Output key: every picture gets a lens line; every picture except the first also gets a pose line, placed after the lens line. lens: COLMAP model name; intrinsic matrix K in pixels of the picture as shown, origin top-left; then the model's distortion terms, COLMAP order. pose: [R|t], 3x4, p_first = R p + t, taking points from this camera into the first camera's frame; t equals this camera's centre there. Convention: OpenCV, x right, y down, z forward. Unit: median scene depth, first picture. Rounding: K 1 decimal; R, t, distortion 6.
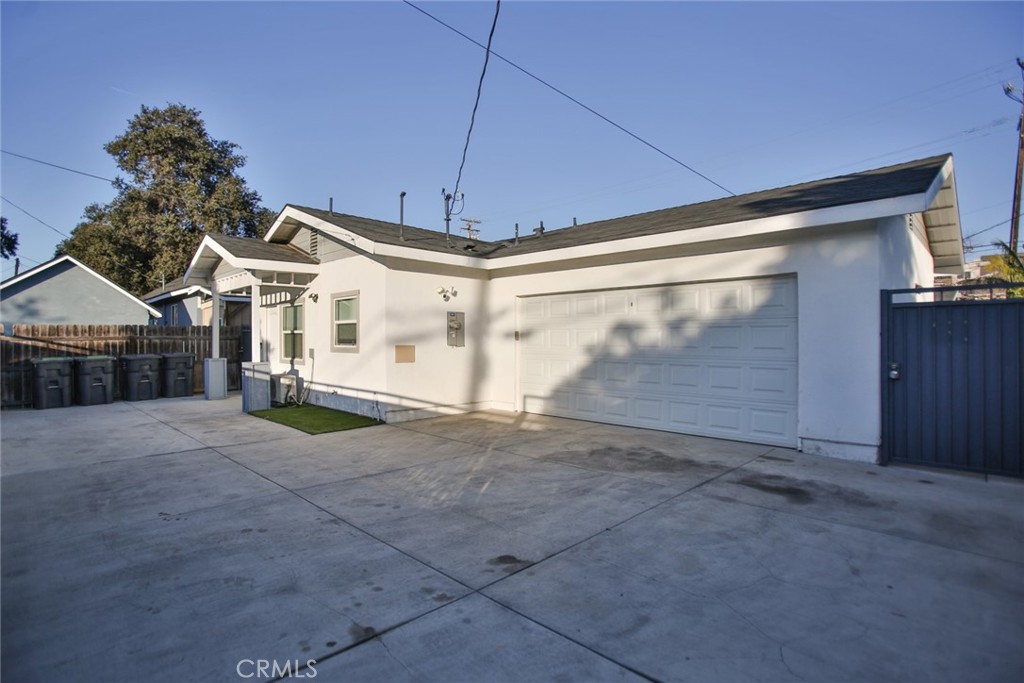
lens RADIAL K [[525.9, 0, 493.7], [0, 525.9, 337.0], [0, 0, 1]] dist [-0.047679, -0.000428]
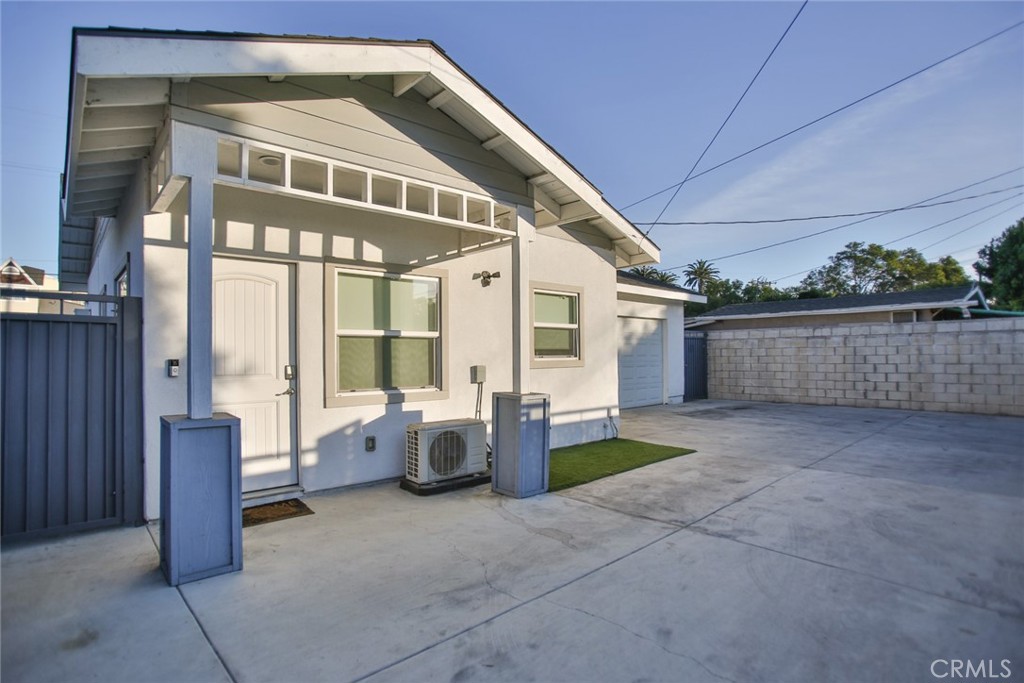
lens RADIAL K [[525.9, 0, 493.7], [0, 525.9, 337.0], [0, 0, 1]] dist [-0.047679, -0.000428]
pose [[0.096284, 0.022032, 0.995110, -1.696543], [0.002867, 0.999745, -0.022412, 0.005185], [-0.995350, 0.005011, 0.096197, 1.653221]]
